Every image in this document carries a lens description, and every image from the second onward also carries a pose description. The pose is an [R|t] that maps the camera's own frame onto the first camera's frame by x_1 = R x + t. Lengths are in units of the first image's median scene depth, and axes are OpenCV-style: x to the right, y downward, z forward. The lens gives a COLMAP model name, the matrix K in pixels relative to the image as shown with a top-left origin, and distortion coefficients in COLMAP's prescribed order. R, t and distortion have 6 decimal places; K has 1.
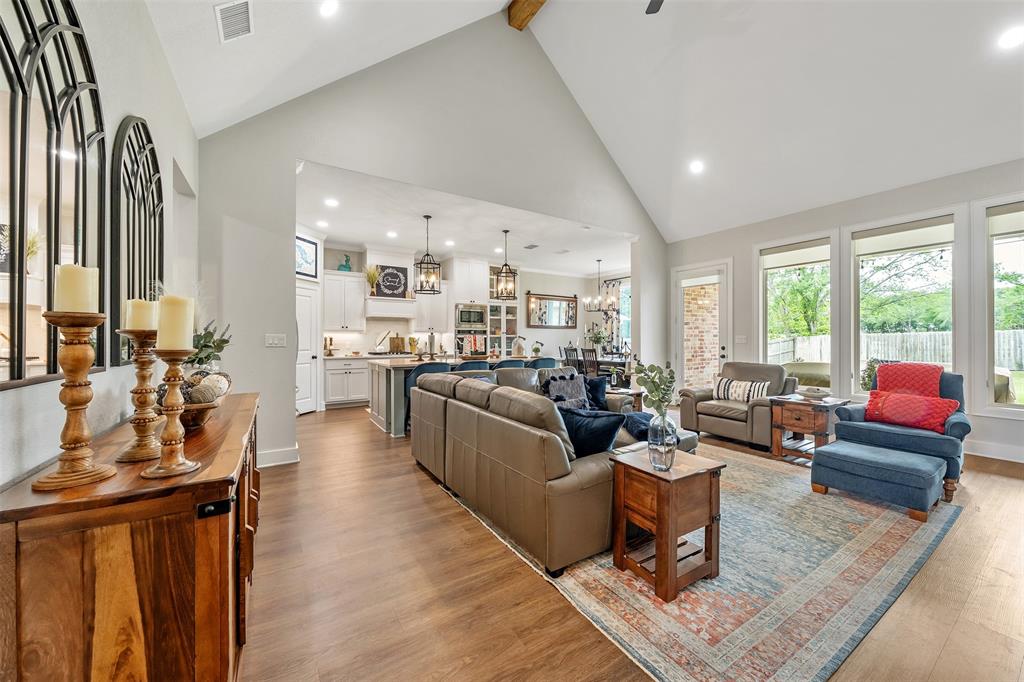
lens RADIAL K [[376.5, 0, 510.7], [0, 376.5, 338.7], [0, 0, 1]] dist [0.000481, -0.000354]
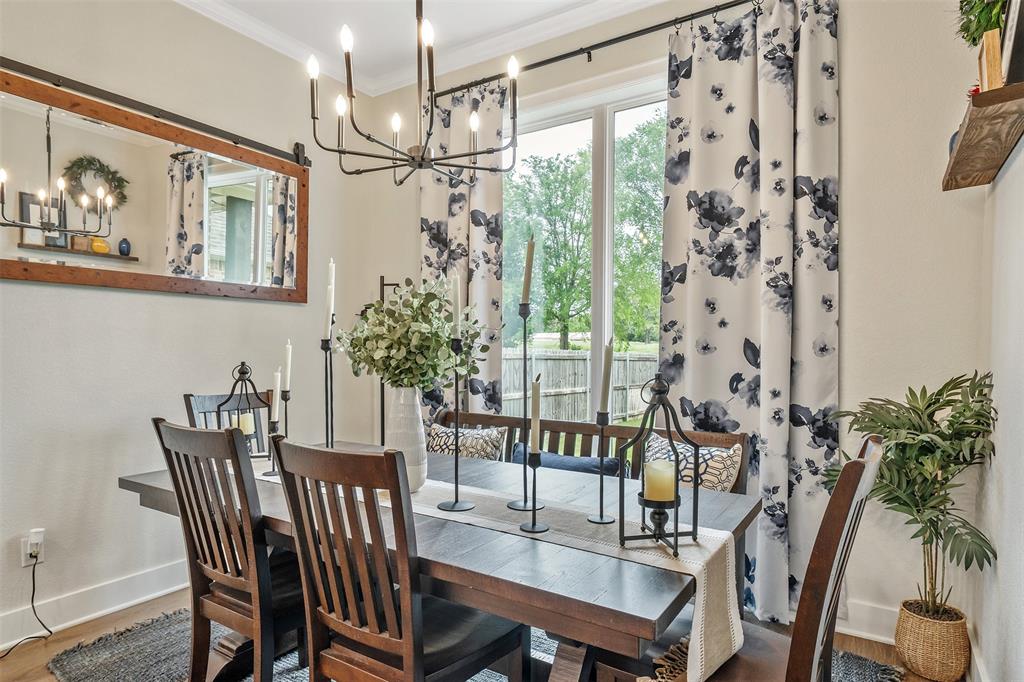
lens RADIAL K [[586.6, 0, 509.3], [0, 586.6, 346.1], [0, 0, 1]] dist [0.005527, 0.000120]
pose [[0.911483, 0.005048, 0.411306, 0.151056], [-0.001853, 0.999965, -0.008166, 0.000399], [-0.411332, 0.006681, 0.911461, 0.679481]]
